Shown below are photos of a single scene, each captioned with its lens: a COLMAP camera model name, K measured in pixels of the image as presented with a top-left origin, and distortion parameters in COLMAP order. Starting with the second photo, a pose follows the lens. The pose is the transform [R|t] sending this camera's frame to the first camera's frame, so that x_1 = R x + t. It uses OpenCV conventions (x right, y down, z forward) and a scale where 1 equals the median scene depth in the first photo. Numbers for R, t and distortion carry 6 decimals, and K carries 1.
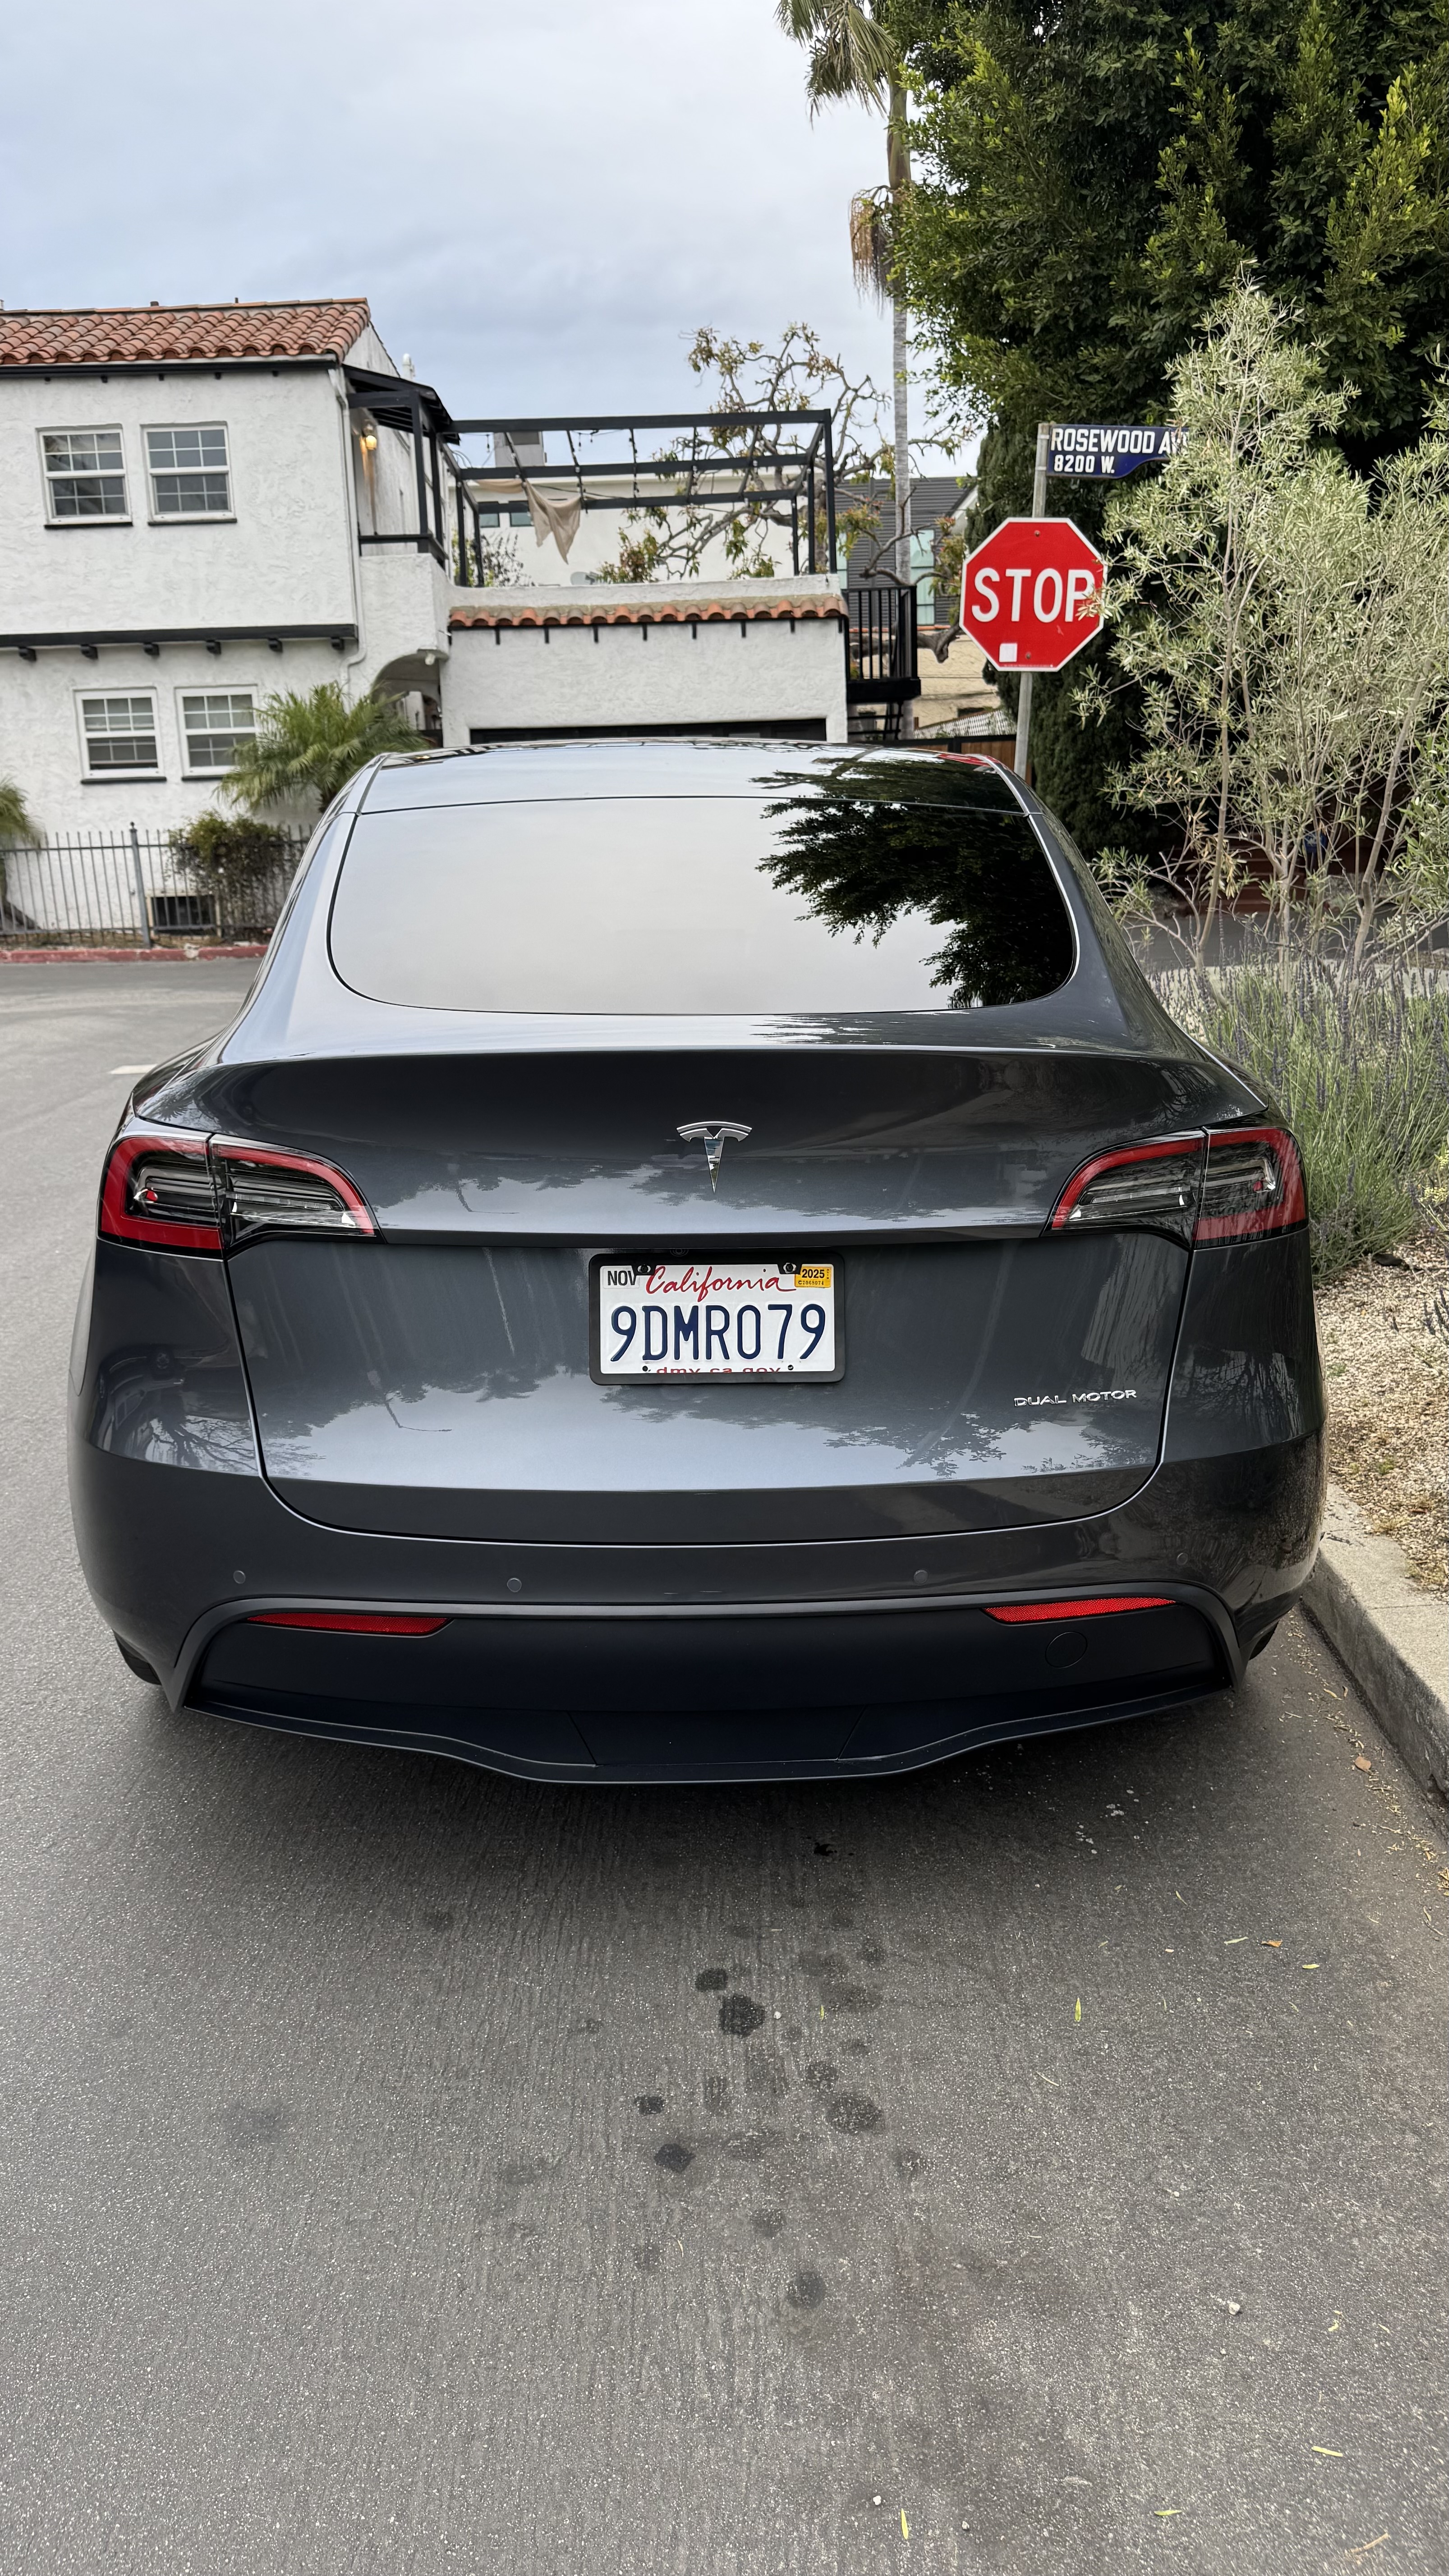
lens RADIAL K [[1808.7, 0, 720.3], [0, 1808.7, 1286.7], [0, 0, 1]] dist [0.025414, -0.008206]
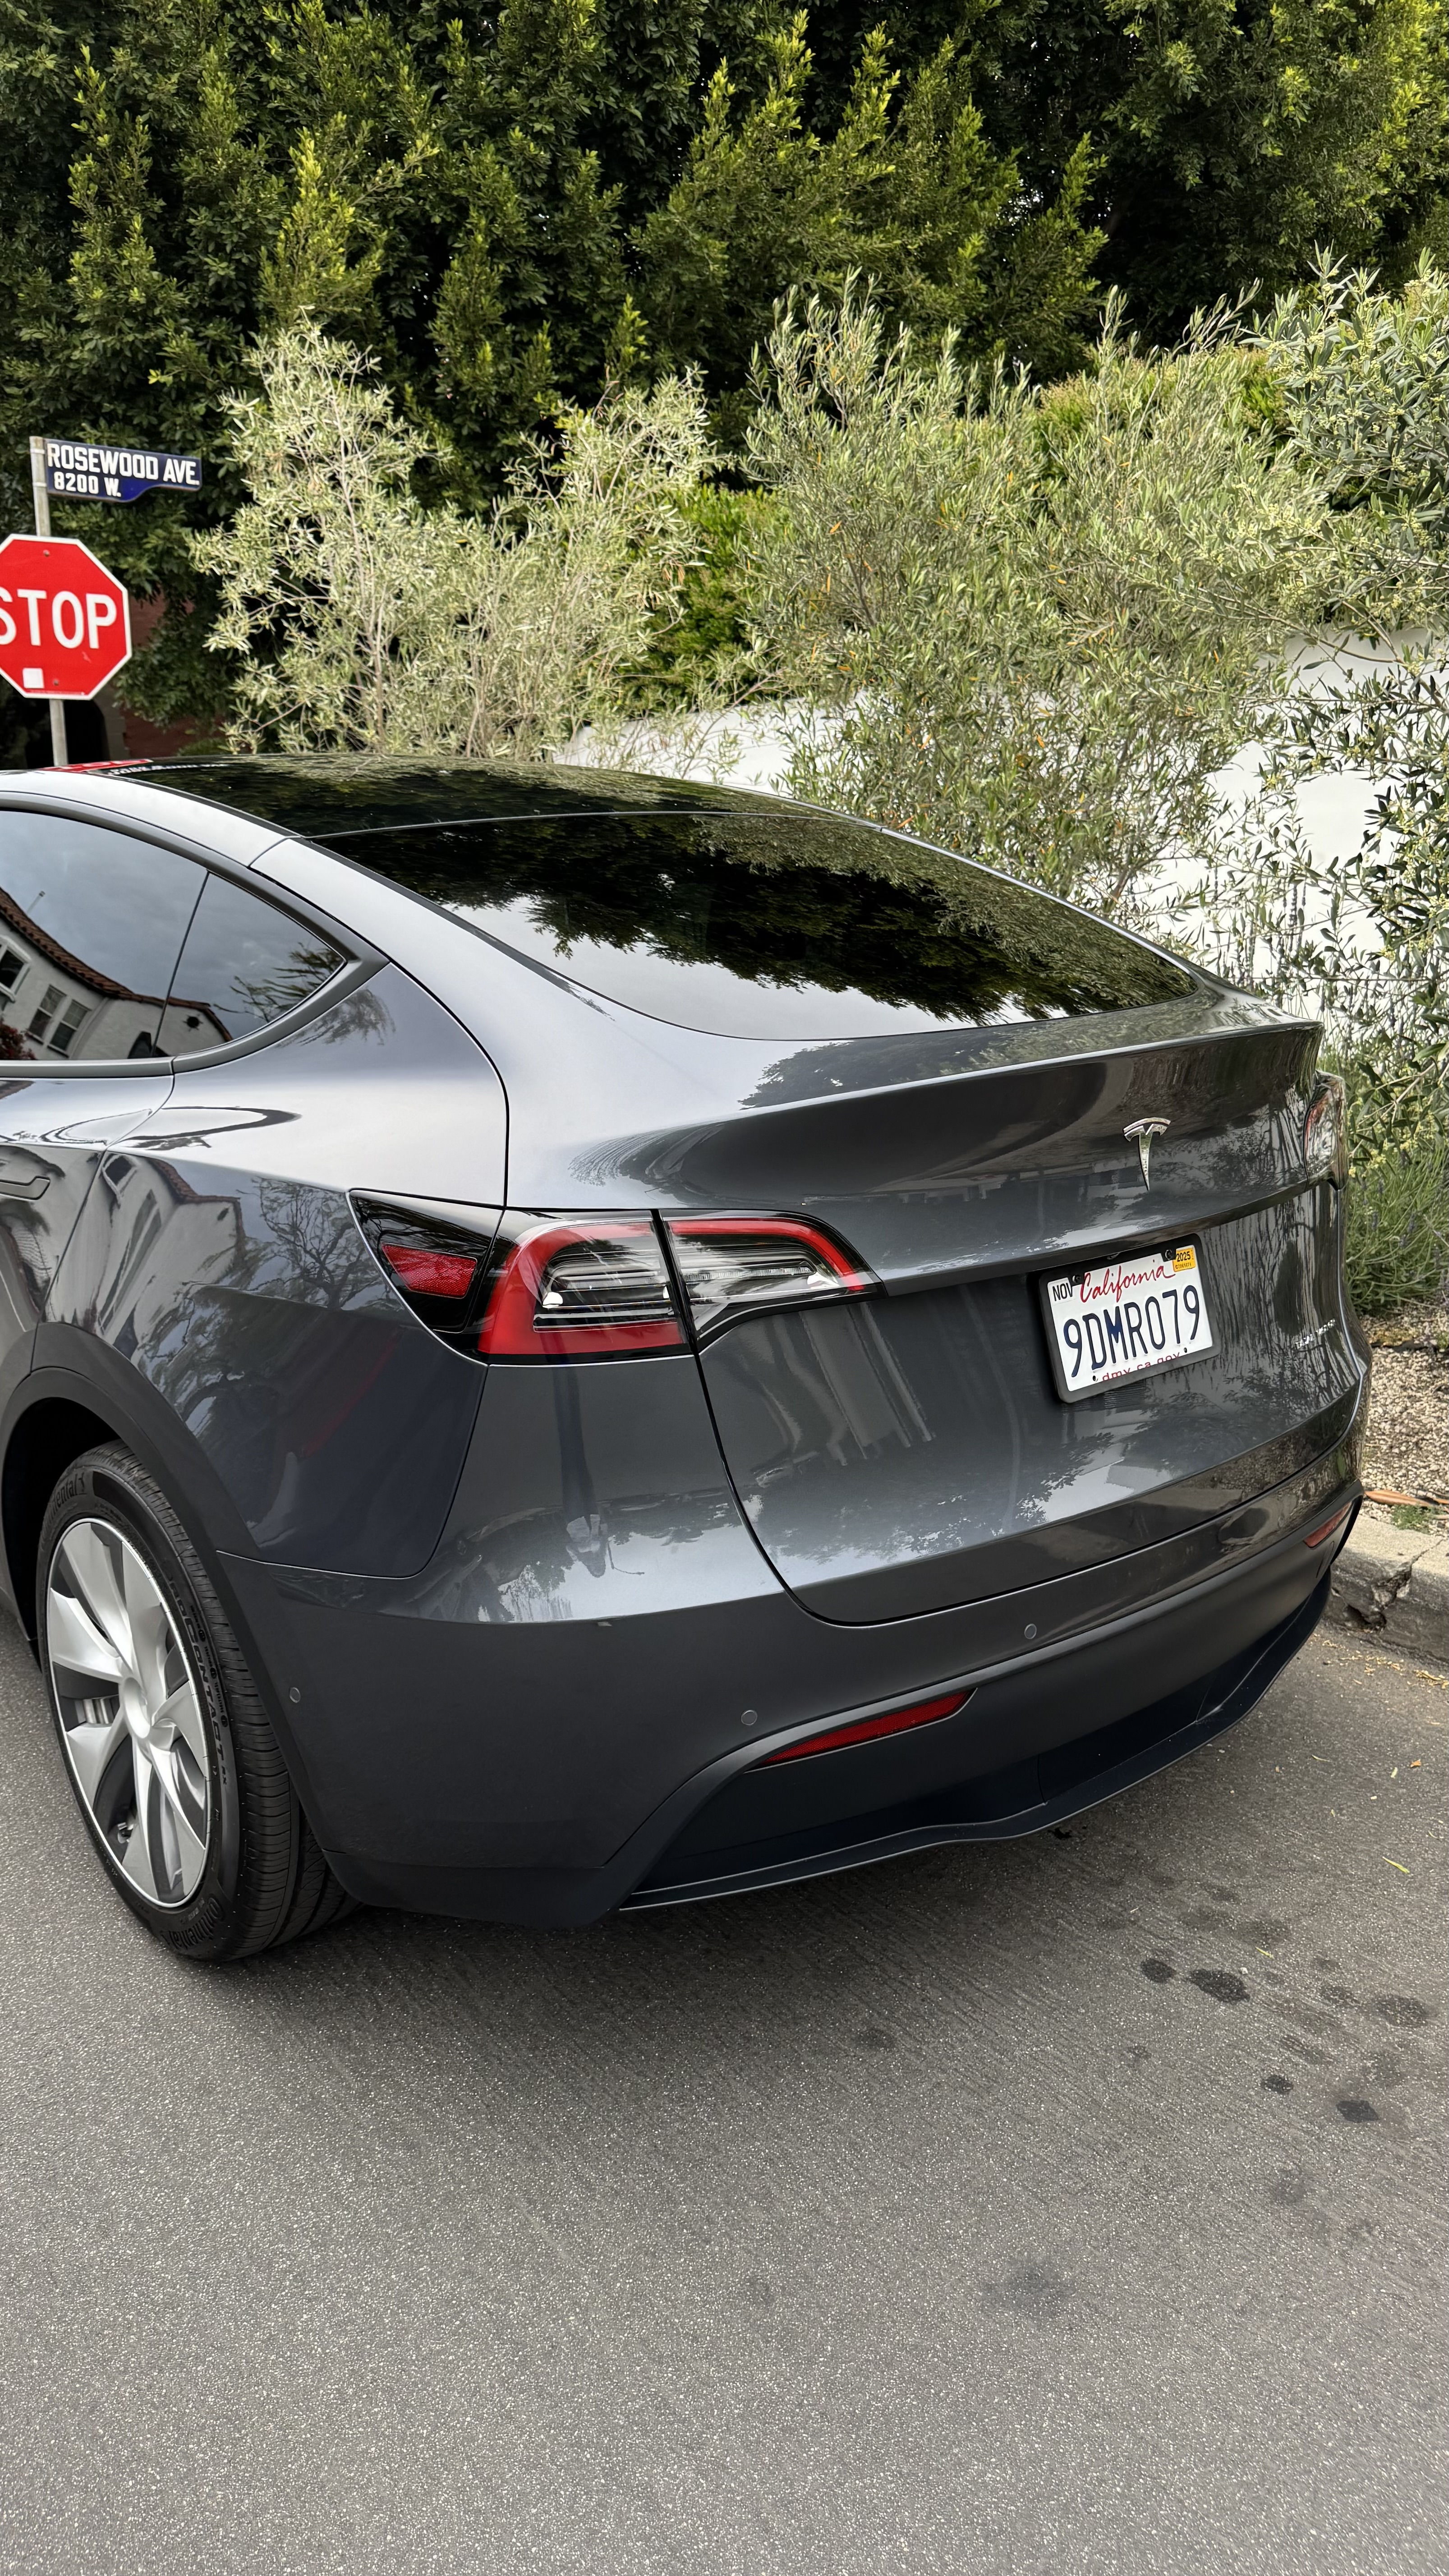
lens RADIAL K [[1808.7, 0, 717.6], [0, 1808.7, 1291.7], [0, 0, 1]] dist [0.025414, -0.008206]
pose [[0.801877, -0.169727, 0.572875, -0.149971], [0.179741, 0.982916, 0.039619, -0.015094], [-0.569812, 0.071200, 0.818685, 0.060635]]
